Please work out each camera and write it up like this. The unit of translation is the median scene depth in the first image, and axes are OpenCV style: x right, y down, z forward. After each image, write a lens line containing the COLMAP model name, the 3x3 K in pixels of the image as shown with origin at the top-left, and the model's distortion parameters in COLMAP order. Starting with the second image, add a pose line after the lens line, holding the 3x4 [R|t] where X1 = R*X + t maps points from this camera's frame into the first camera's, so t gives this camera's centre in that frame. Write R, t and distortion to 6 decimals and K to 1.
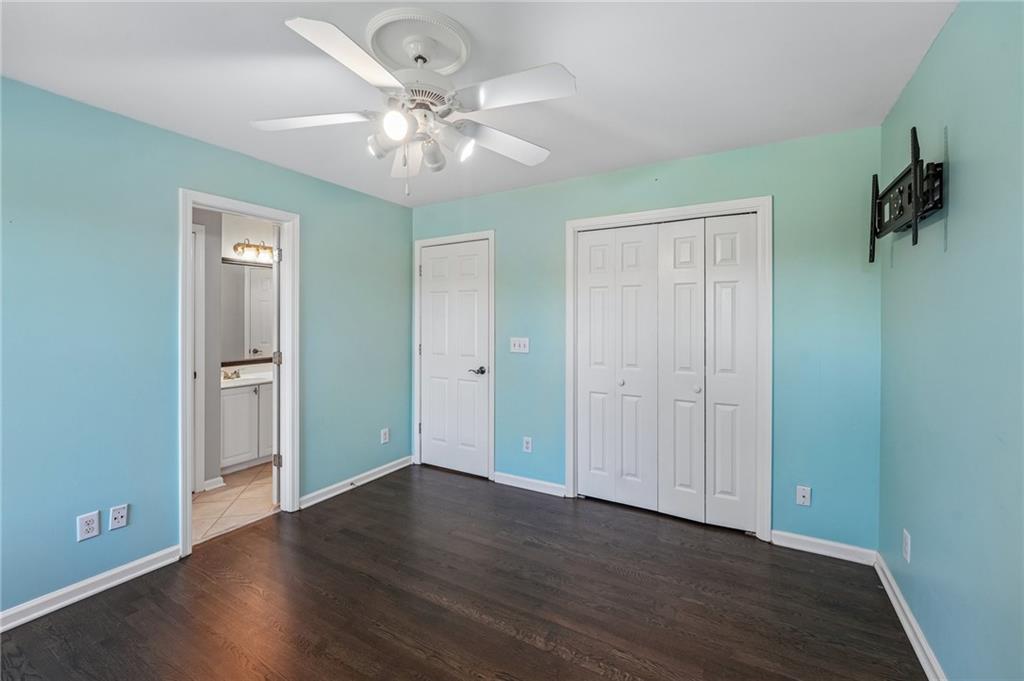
lens RADIAL K [[421.0, 0, 511.6], [0, 421.0, 328.1], [0, 0, 1]] dist [-0.002516, -0.000174]
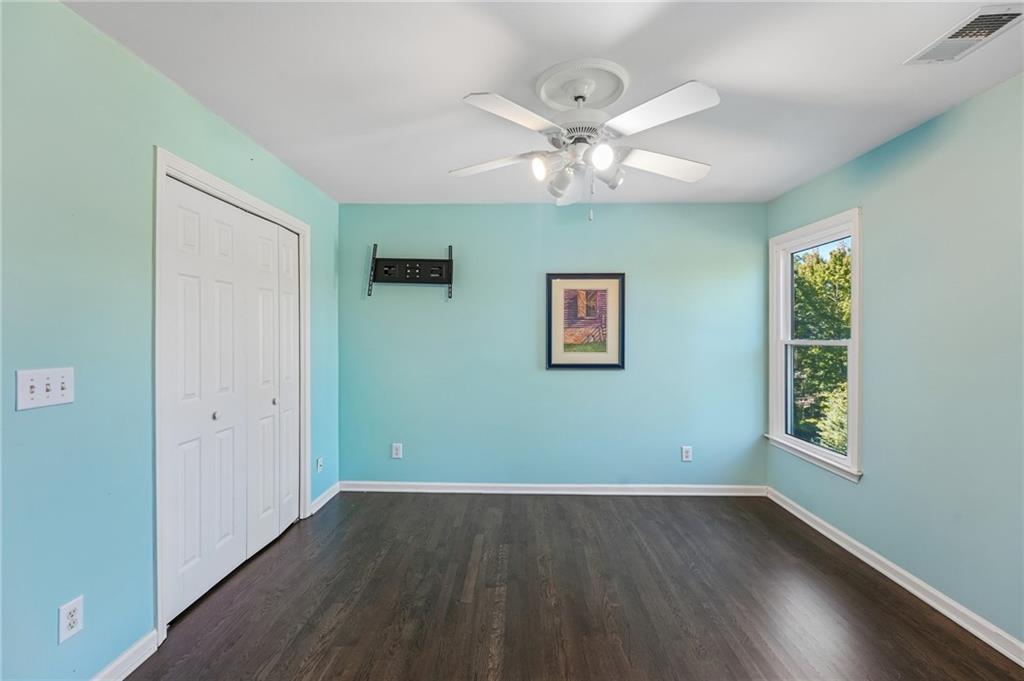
lens RADIAL K [[421.0, 0, 511.6], [0, 421.0, 328.1], [0, 0, 1]] dist [-0.002516, -0.000174]
pose [[-0.471827, 0.004419, 0.881680, -0.561162], [0.004663, 0.999986, -0.002516, -0.012960], [-0.881679, 0.002924, -0.471841, 0.829292]]
